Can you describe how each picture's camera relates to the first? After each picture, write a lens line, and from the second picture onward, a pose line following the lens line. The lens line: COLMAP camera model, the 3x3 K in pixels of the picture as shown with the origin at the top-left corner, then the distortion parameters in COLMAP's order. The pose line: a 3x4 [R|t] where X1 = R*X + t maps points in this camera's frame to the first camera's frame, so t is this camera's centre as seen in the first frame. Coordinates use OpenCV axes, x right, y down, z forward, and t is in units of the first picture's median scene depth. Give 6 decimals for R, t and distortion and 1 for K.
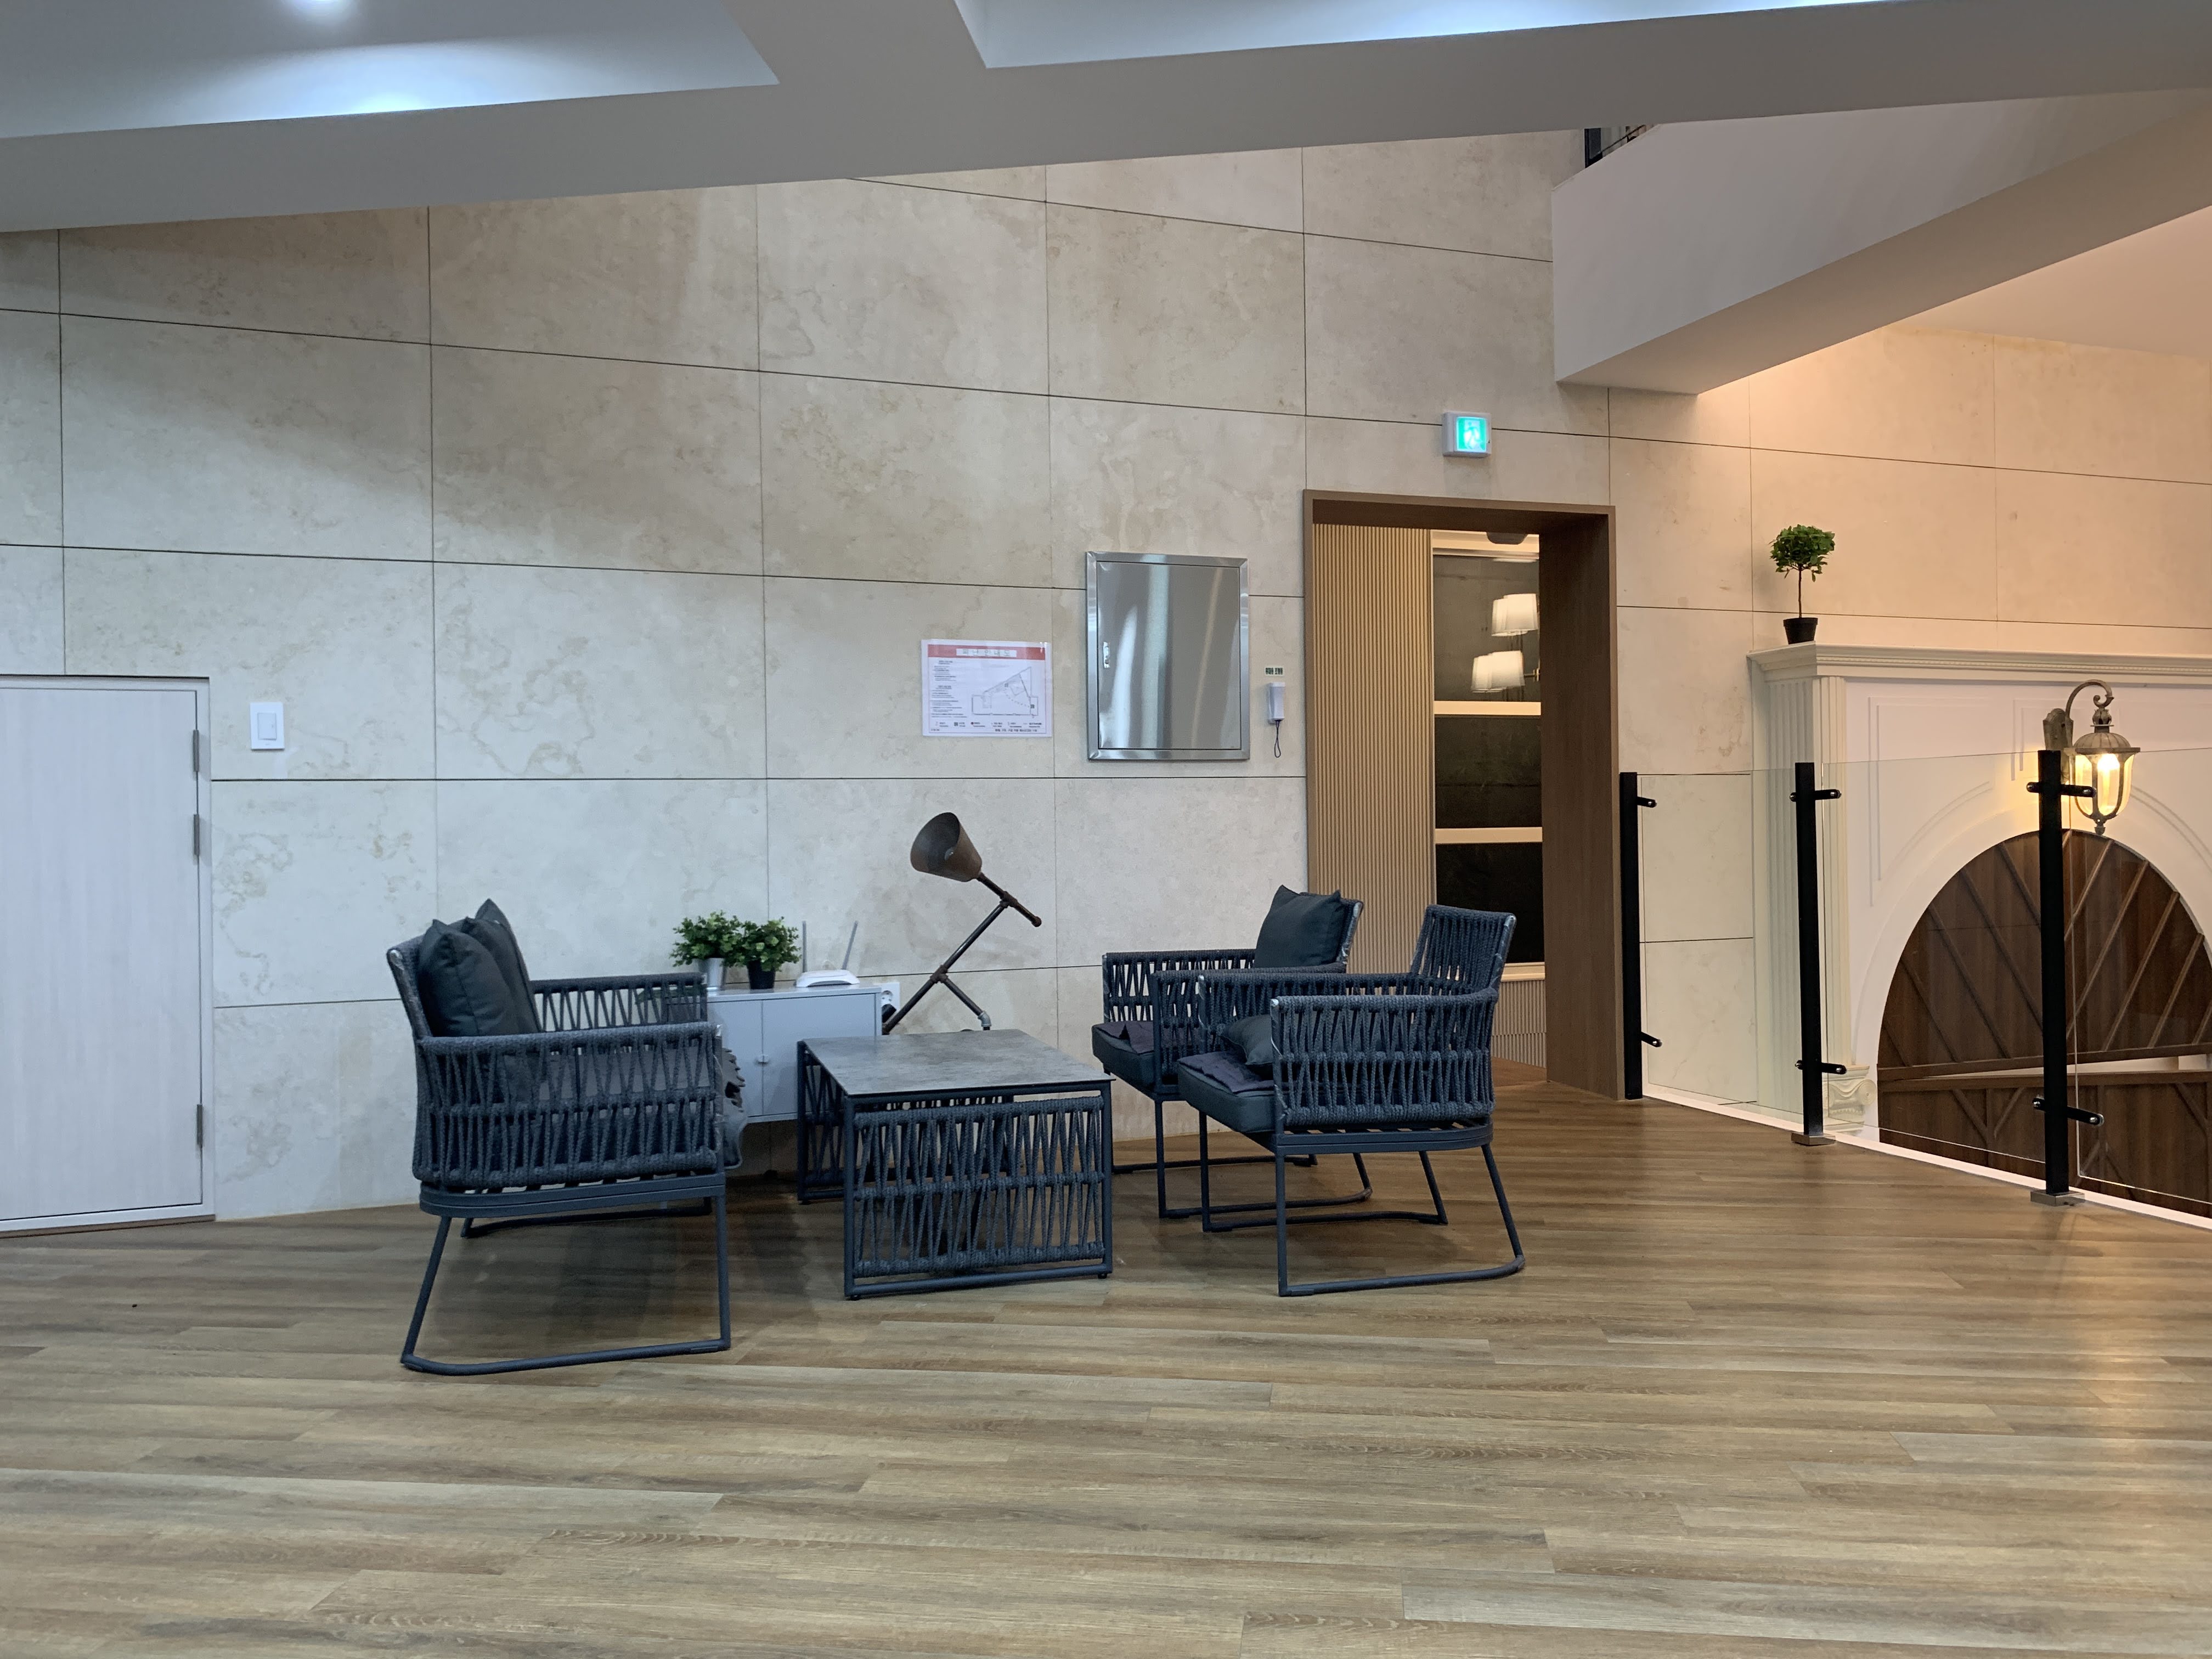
lens RADIAL K [[1689.5, 0, 1123.2], [0, 1689.5, 825.3], [0, 0, 1]] dist [0.028837, -0.027457]
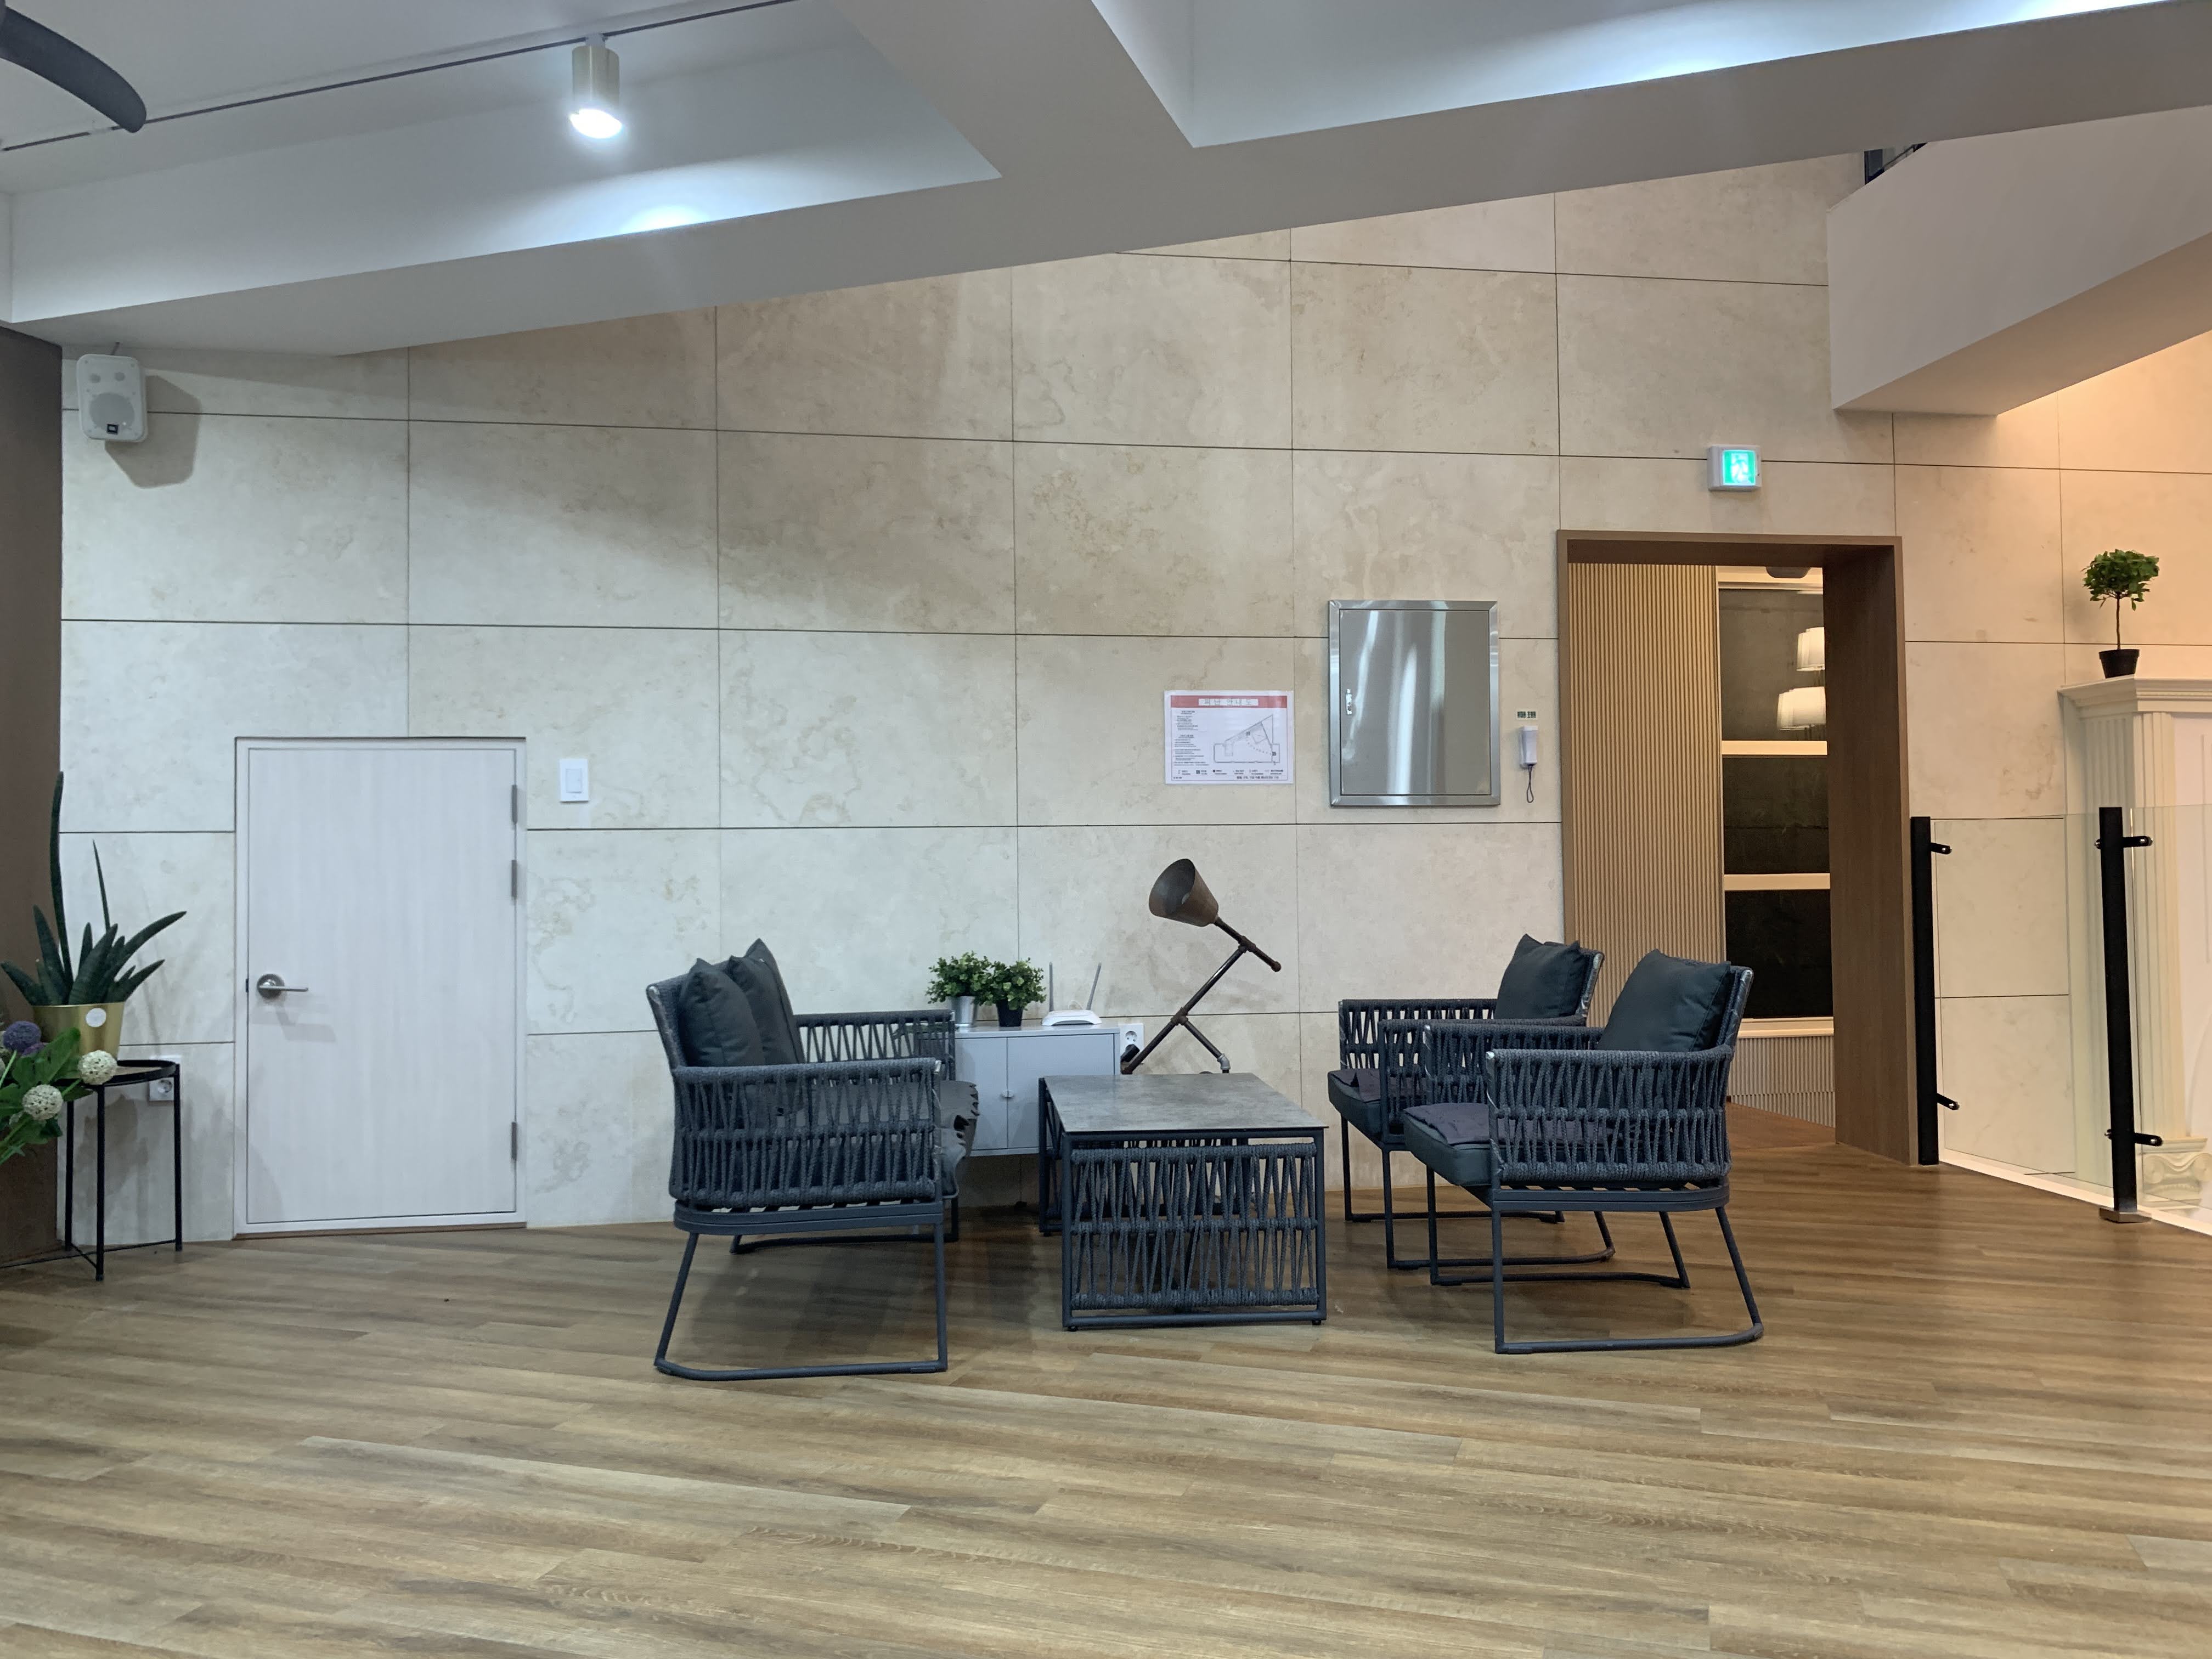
lens RADIAL K [[1695.5, 0, 1117.3], [0, 1695.5, 820.8], [0, 0, 1]] dist [0.008673, 0.001926]
pose [[0.981599, -0.002182, -0.190941, 0.056240], [-0.002824, 0.999659, -0.025943, -0.004362], [0.190933, 0.026005, 0.981259, -0.017509]]
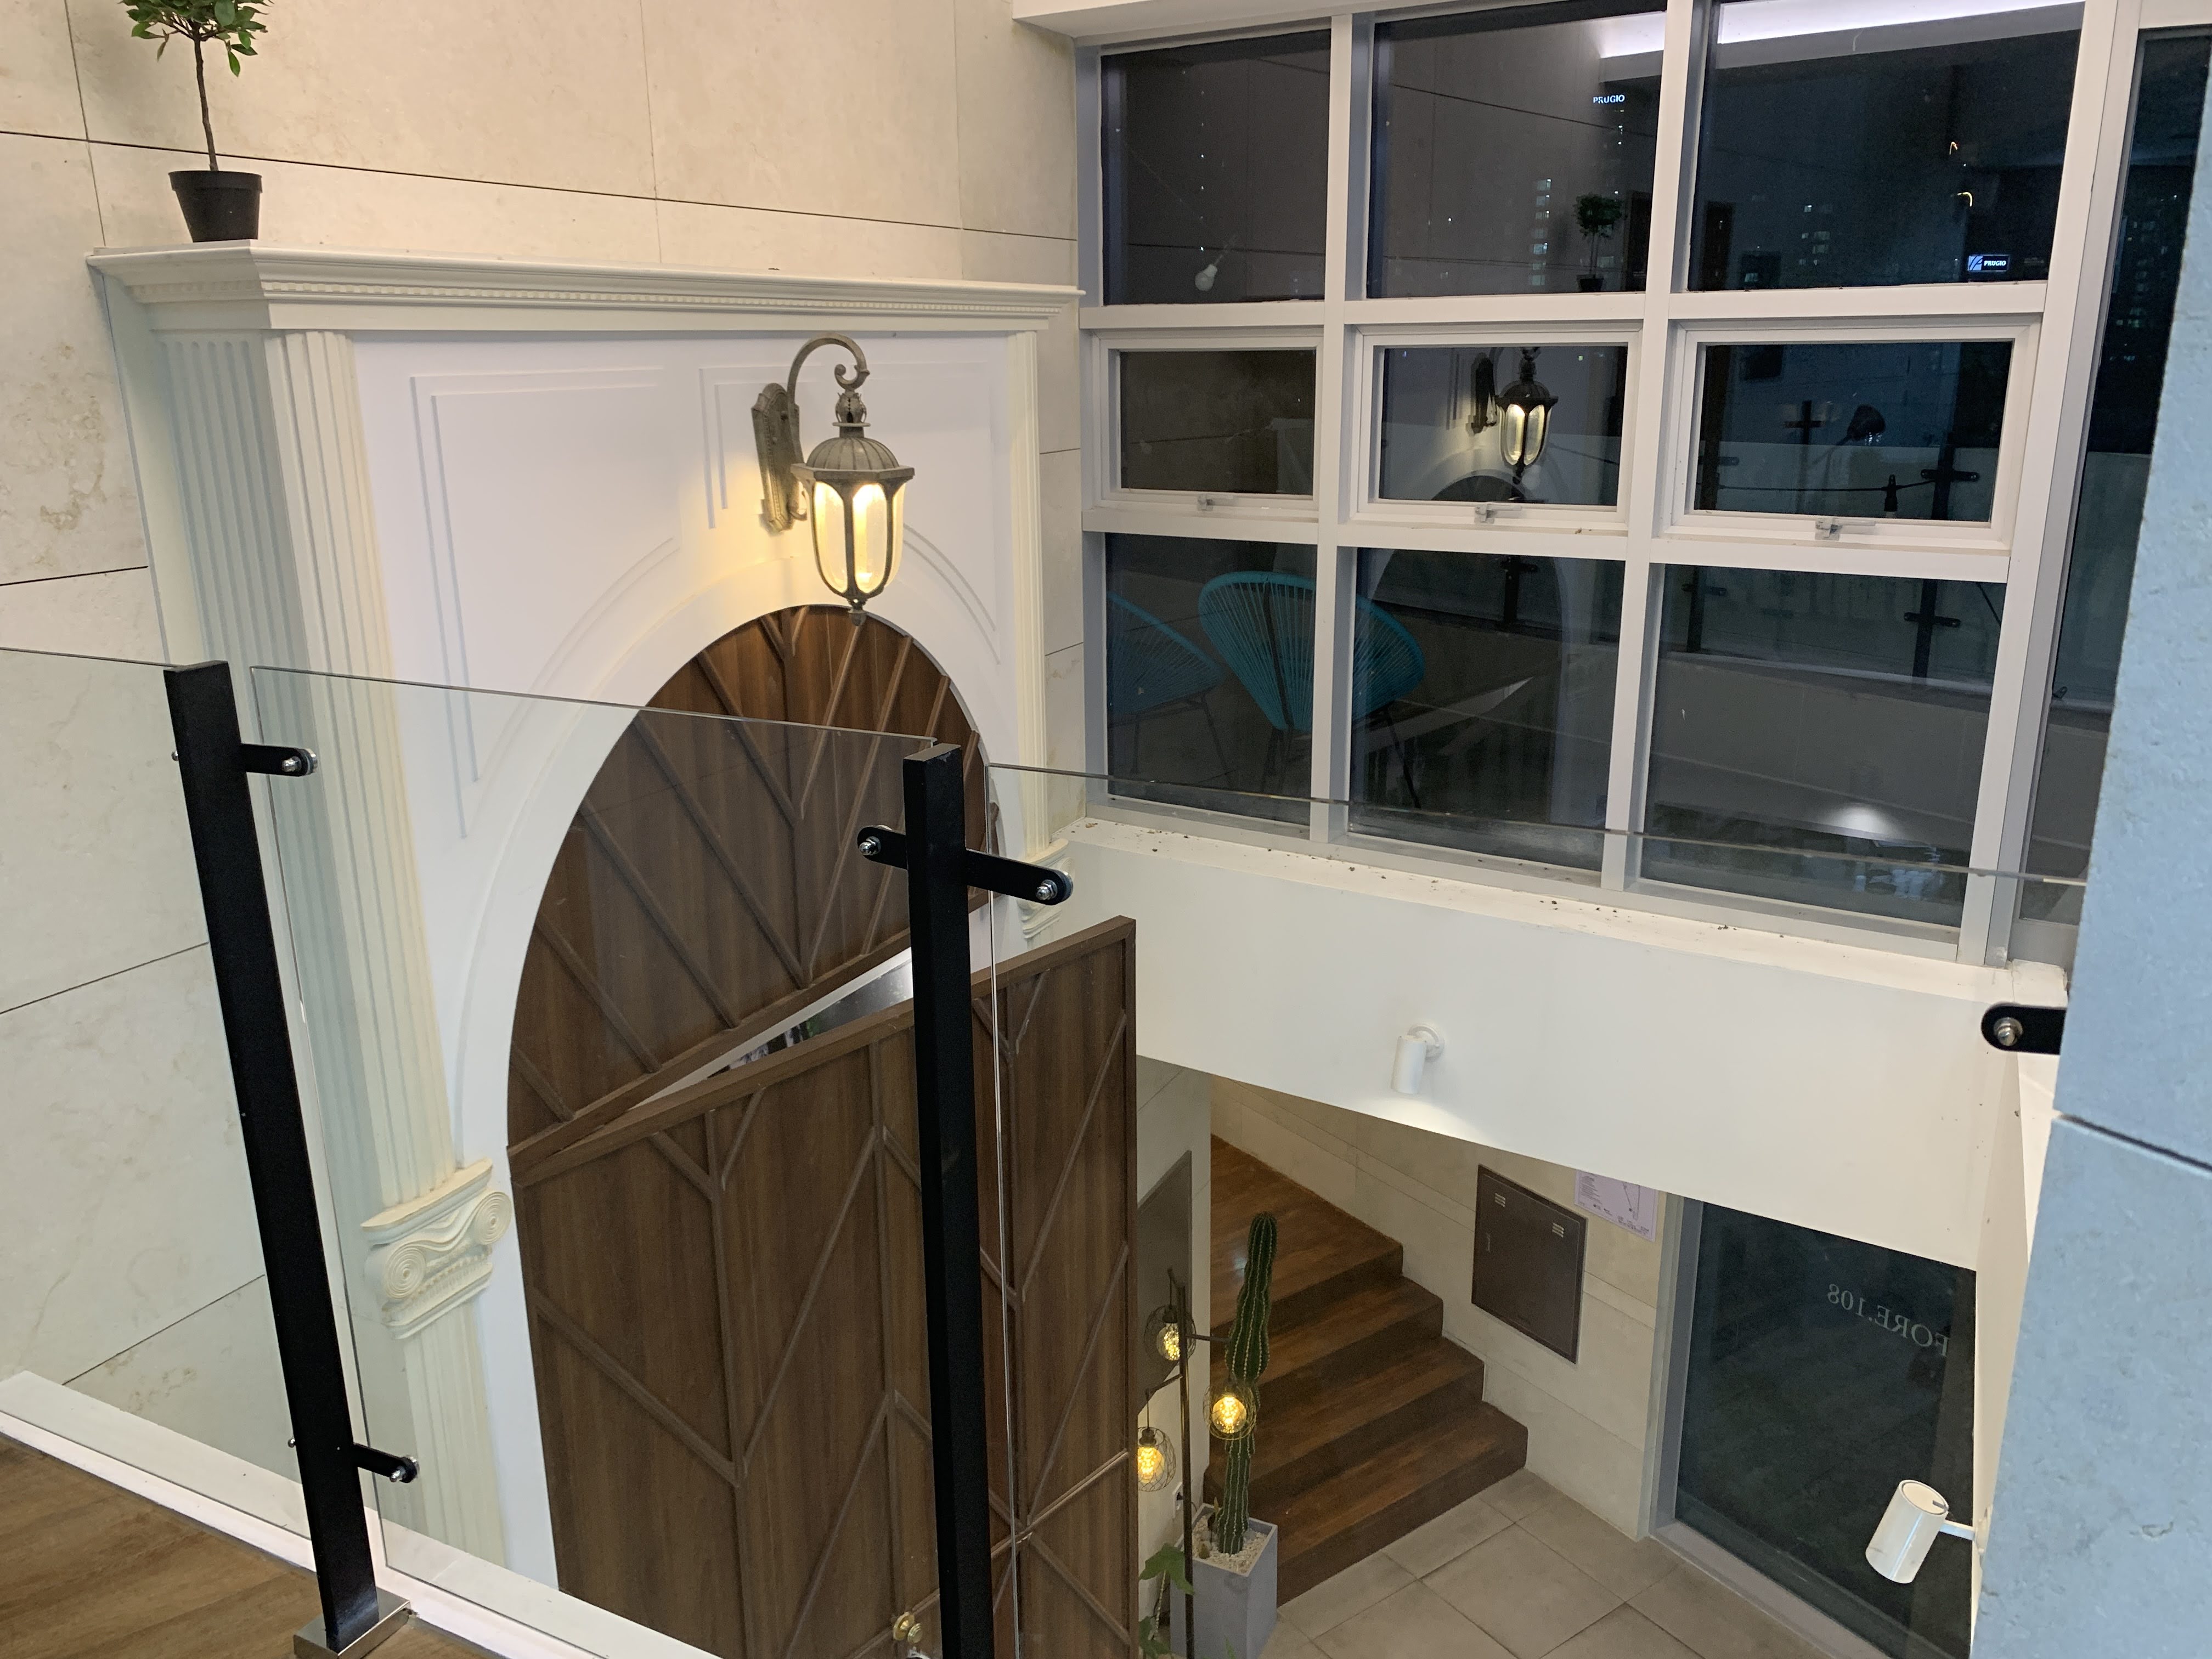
lens RADIAL K [[1695.5, 0, 1117.3], [0, 1695.5, 820.8], [0, 0, 1]] dist [0.008673, 0.001926]
pose [[0.732689, -0.179909, 0.656353, 0.374802], [-0.003287, 0.963479, 0.267763, -0.117314], [-0.680555, -0.198345, 0.705340, 0.771656]]
